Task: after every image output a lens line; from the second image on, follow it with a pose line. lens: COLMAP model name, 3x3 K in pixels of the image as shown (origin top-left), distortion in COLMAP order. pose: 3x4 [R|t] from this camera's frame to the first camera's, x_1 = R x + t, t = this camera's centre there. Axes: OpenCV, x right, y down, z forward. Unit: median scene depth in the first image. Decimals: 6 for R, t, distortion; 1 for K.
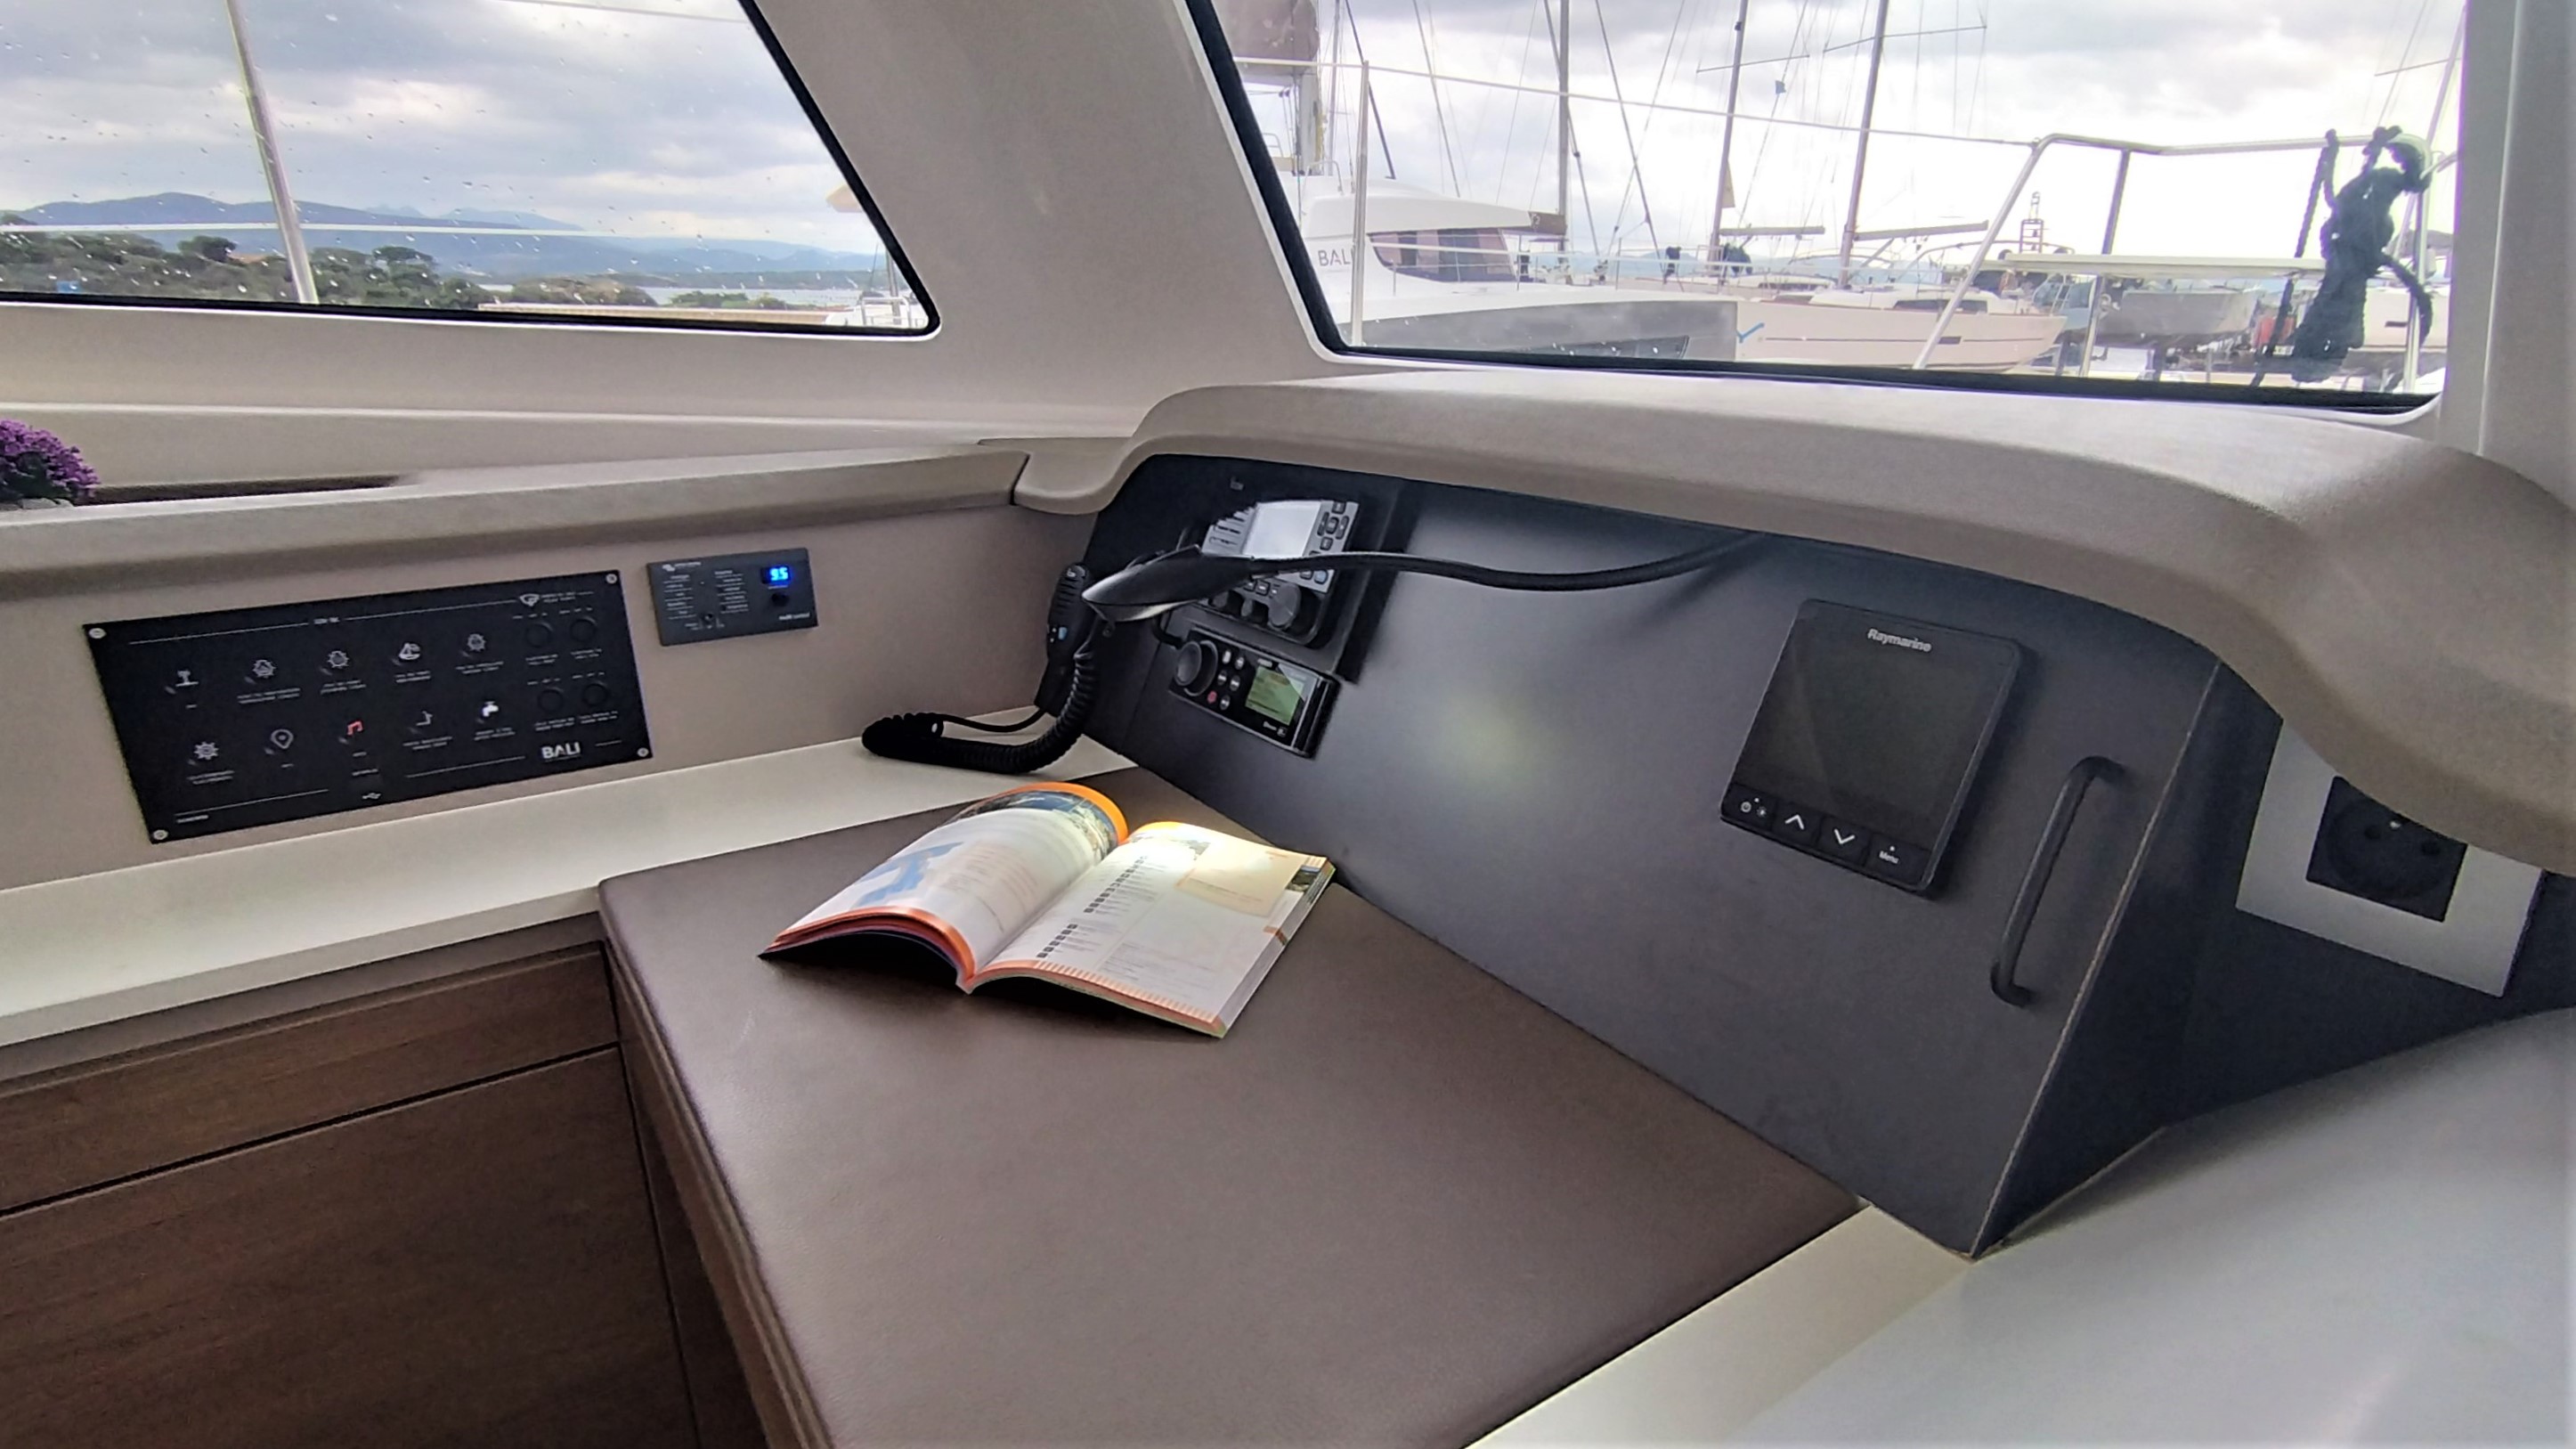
lens RADIAL K [[1322.9, 0, 1295.7], [0, 1322.9, 754.1], [0, 0, 1]] dist [0.001507, -0.000600]
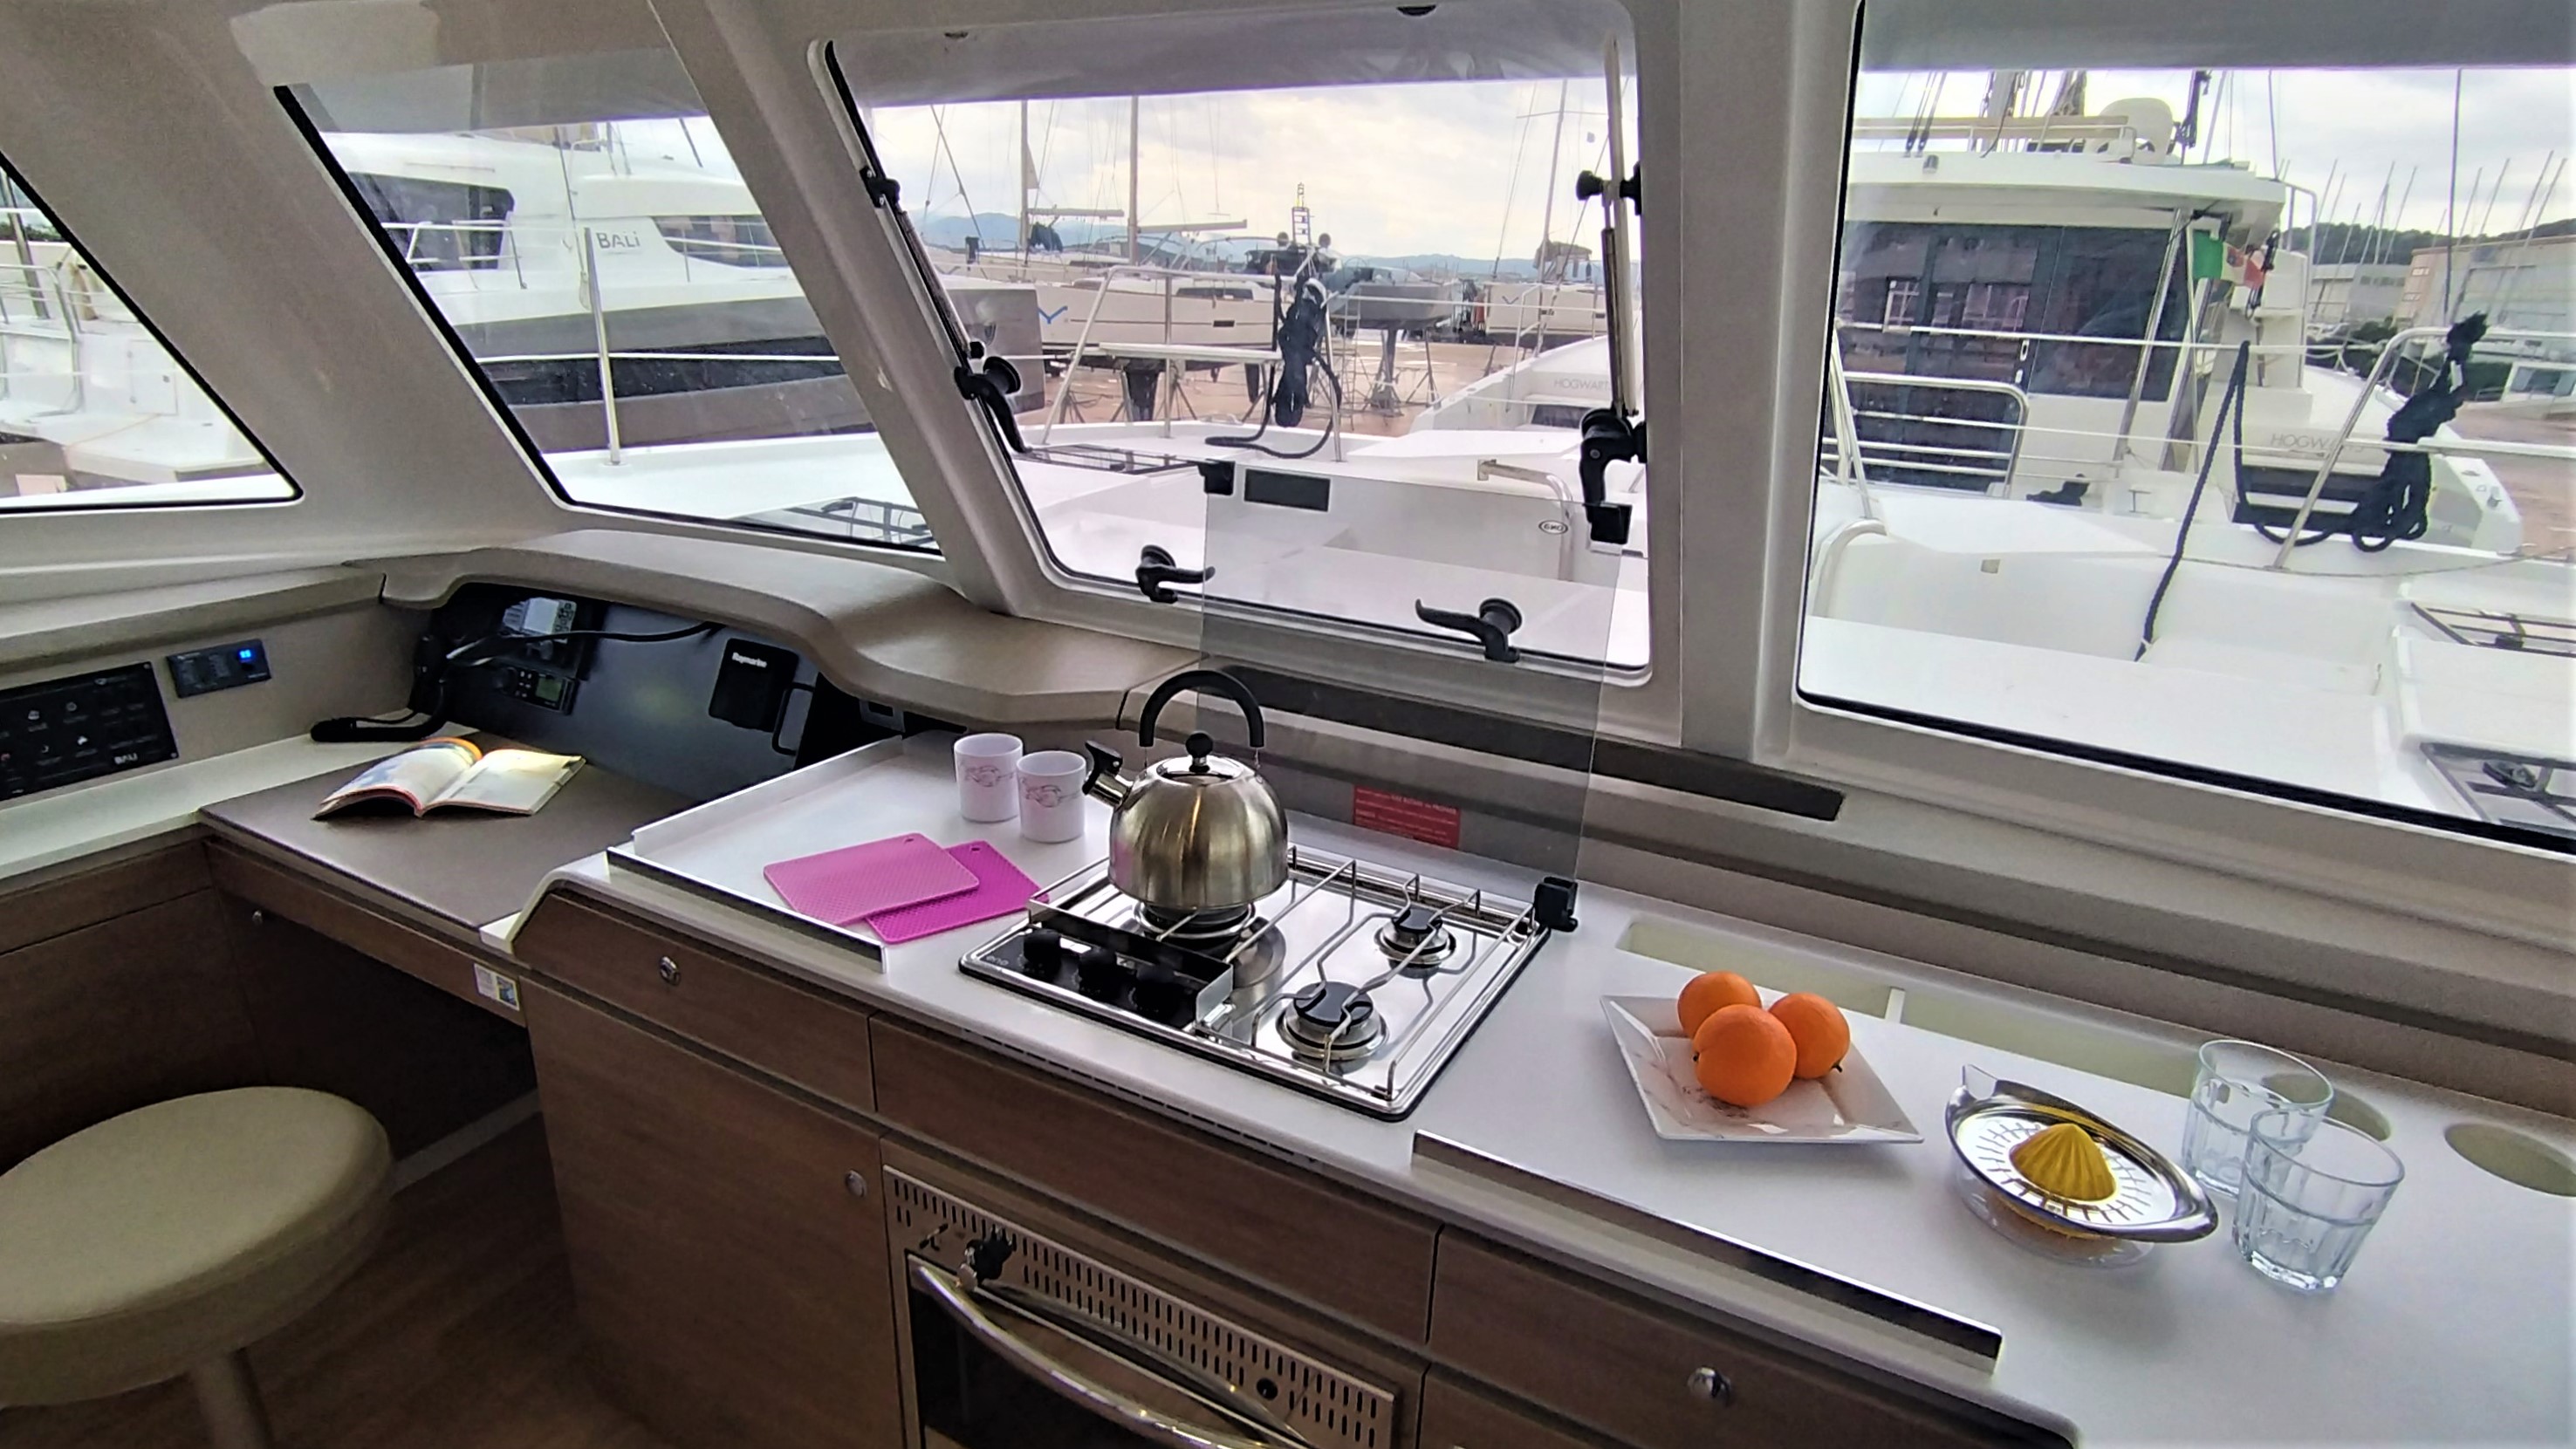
lens RADIAL K [[1274.8, 0, 1303.5], [0, 1274.8, 755.6], [0, 0, 1]] dist [-0.004359, -0.000532]
pose [[0.885164, -0.129155, 0.446994, 0.130638], [0.112845, 0.991610, 0.063054, 0.070132], [-0.451387, -0.005372, 0.892312, -1.411500]]
